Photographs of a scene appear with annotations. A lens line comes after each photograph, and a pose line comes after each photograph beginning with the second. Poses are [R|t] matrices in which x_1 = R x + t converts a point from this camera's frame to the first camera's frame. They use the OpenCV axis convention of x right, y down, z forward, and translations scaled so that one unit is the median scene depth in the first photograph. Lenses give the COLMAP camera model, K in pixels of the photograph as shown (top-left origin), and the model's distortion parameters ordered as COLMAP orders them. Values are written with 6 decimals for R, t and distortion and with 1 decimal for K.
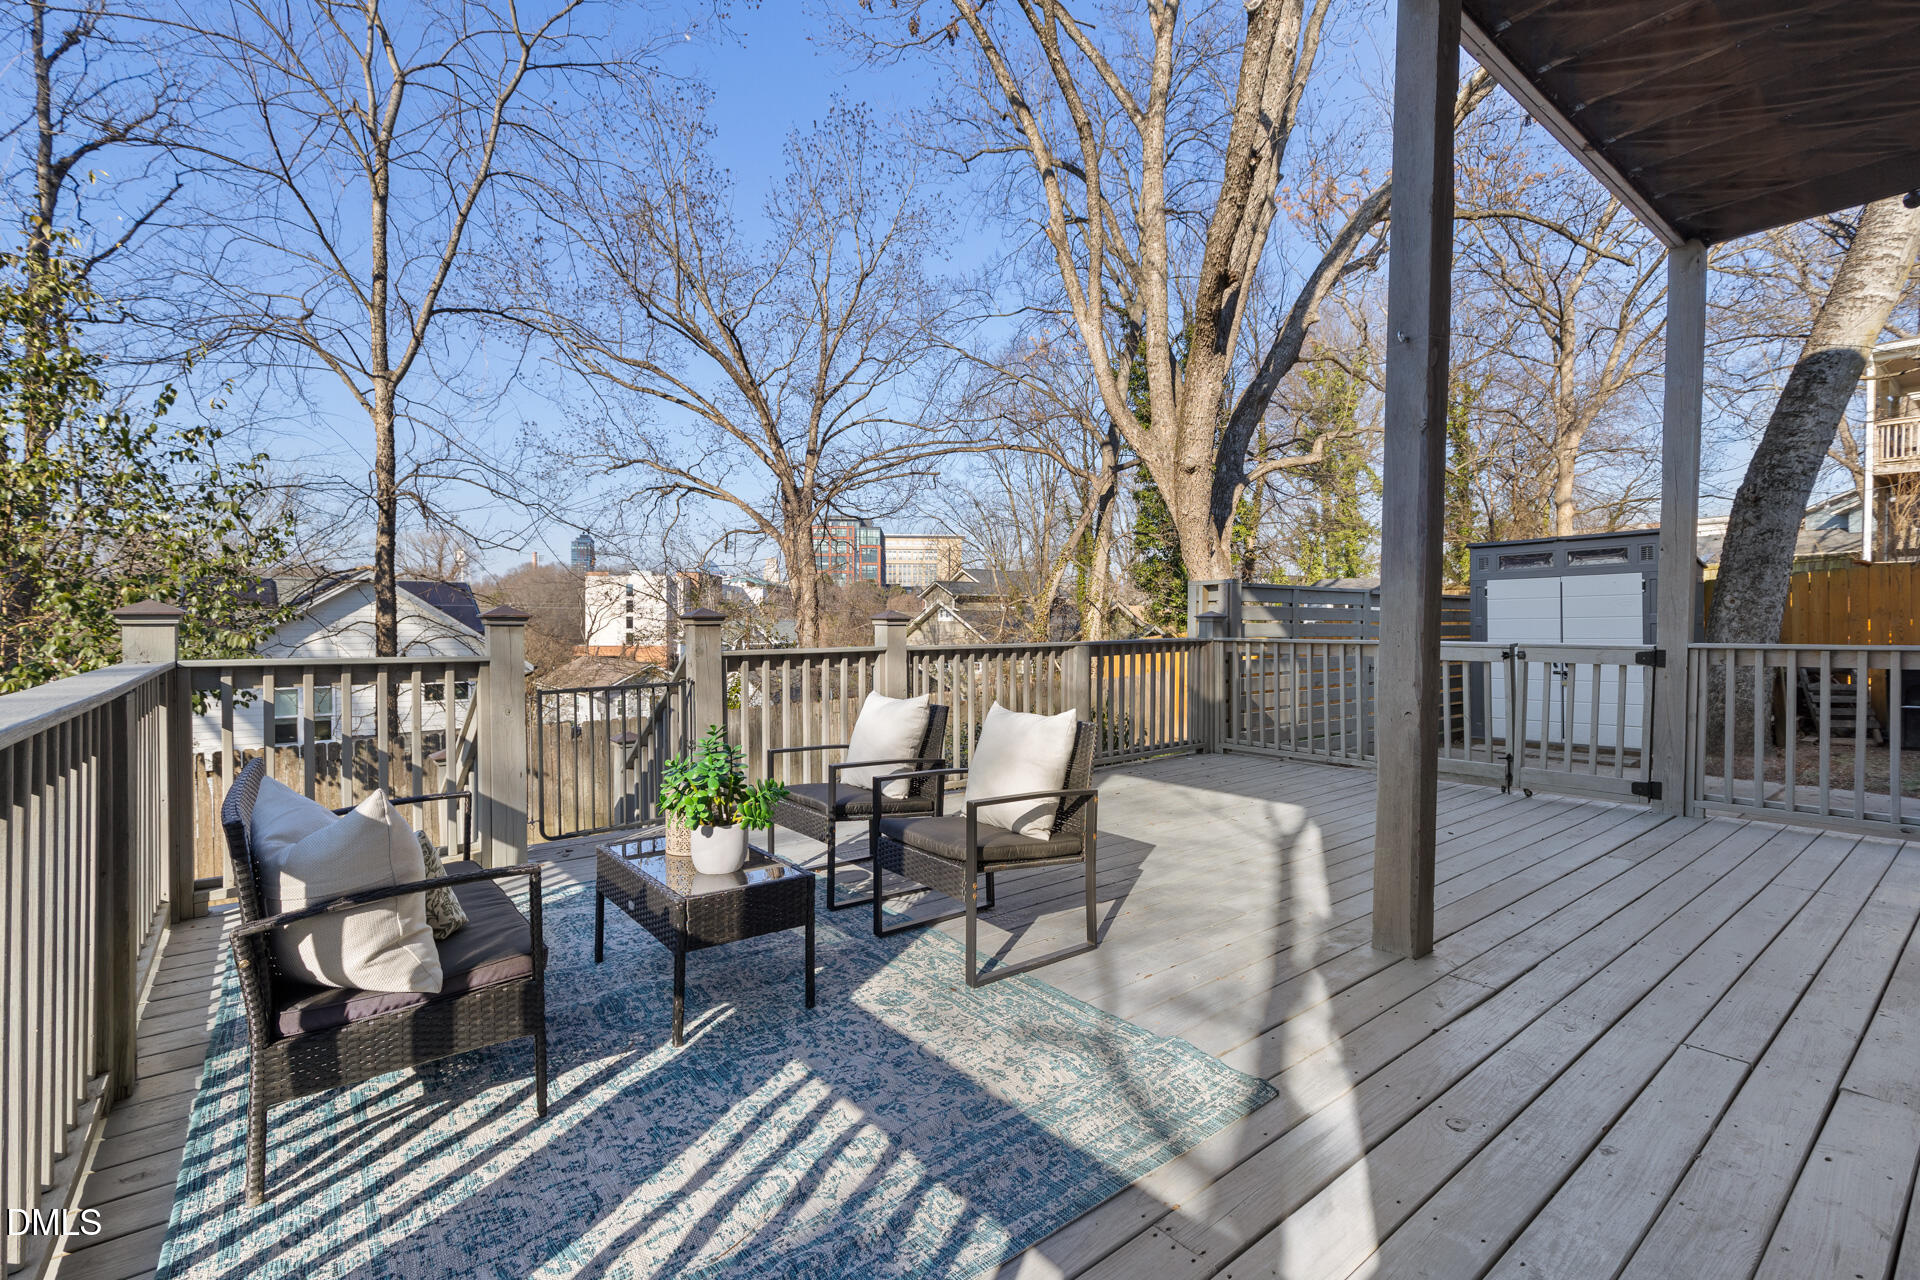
lens RADIAL K [[871.4, 0, 960.0], [0, 871.4, 640.0], [0, 0, 1]] dist [-0.000673, -0.000187]
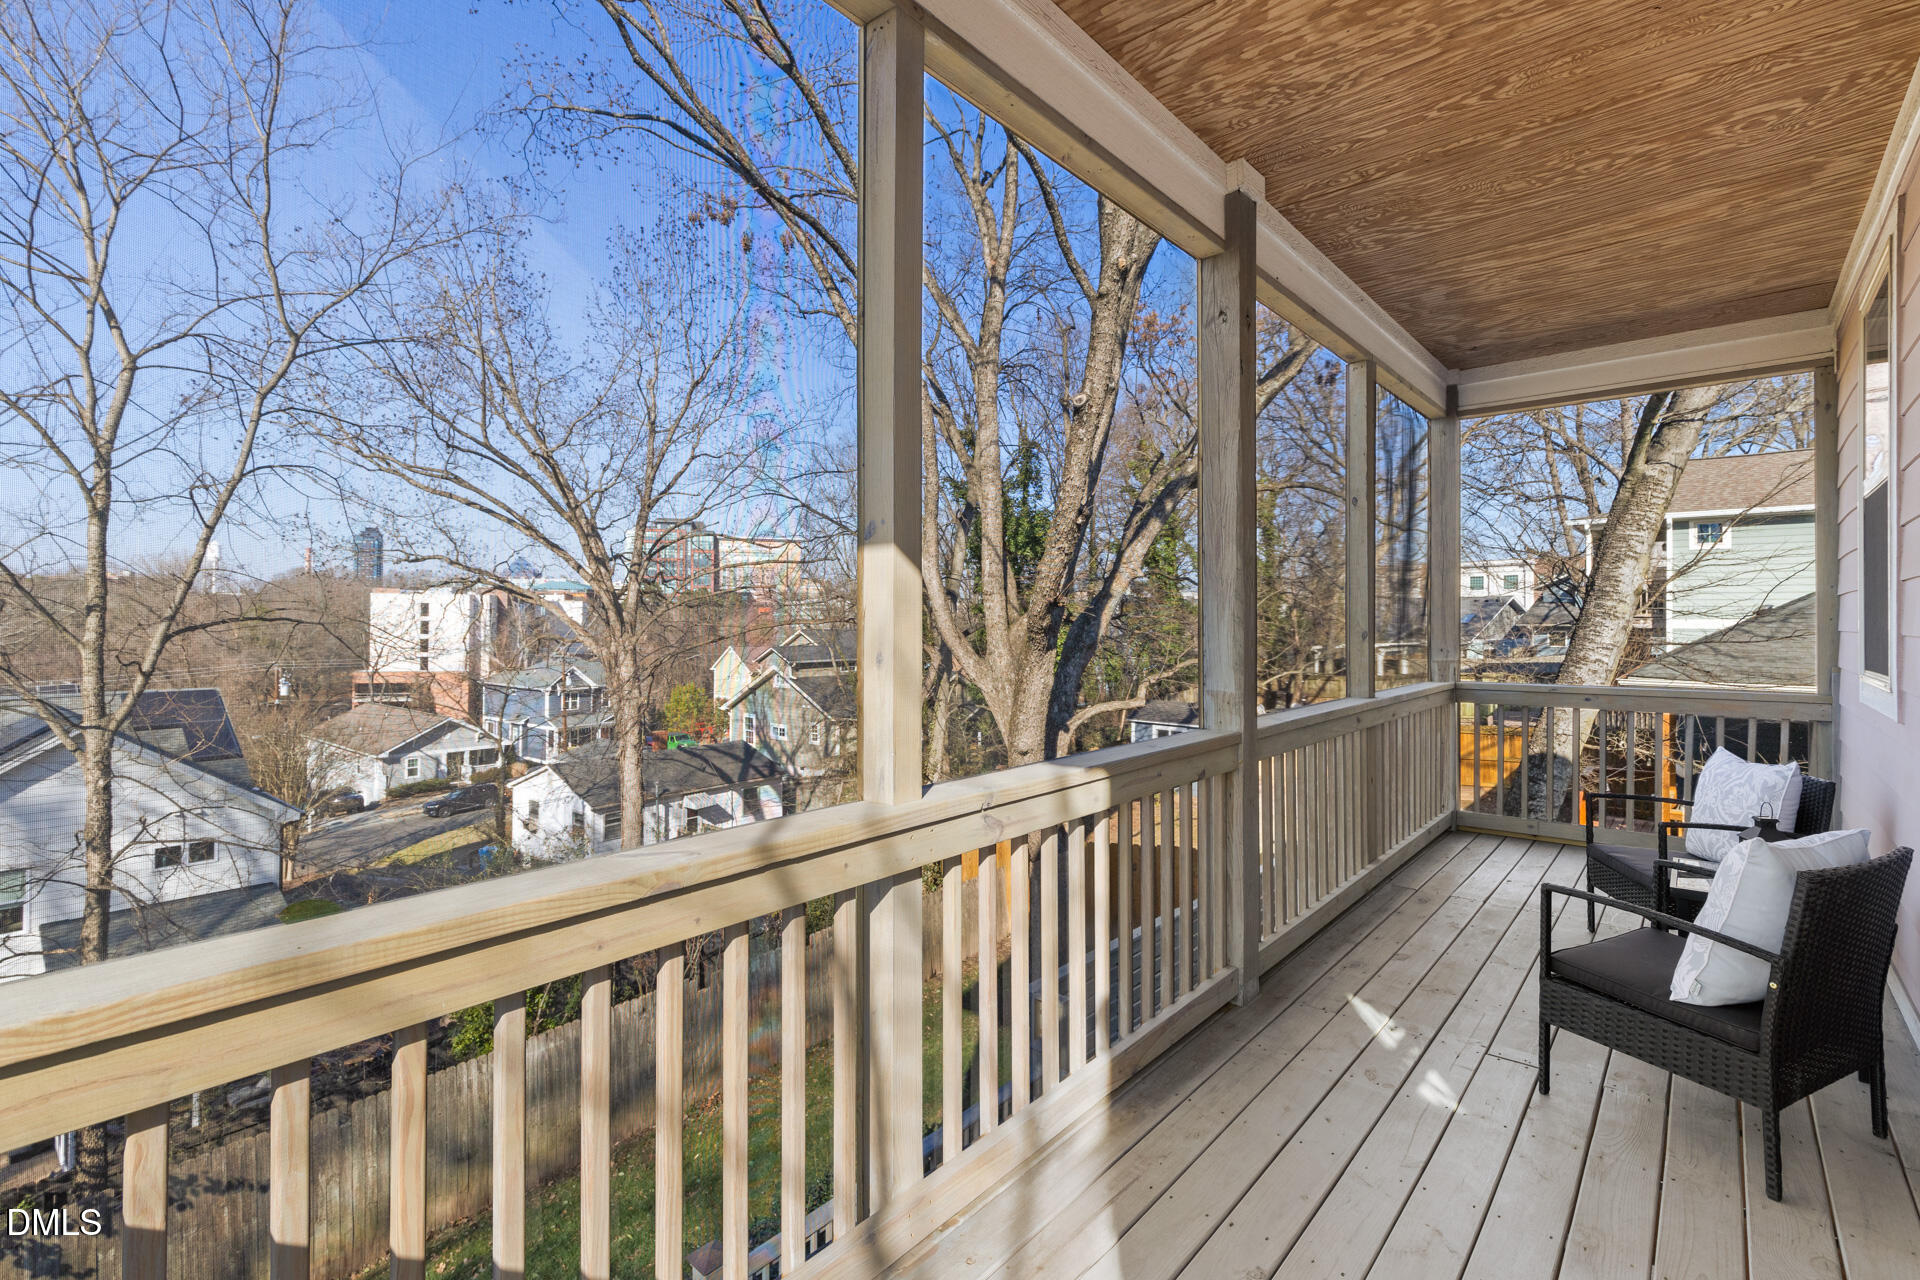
lens RADIAL K [[881.3, 0, 968.1], [0, 881.3, 614.0], [0, 0, 1]] dist [-0.000677, 0.000758]
pose [[0.981968, 0.001897, 0.189037, 0.006390], [0.003647, 0.999573, -0.028979, -0.371542], [-0.189011, 0.029146, 0.981542, -0.003940]]
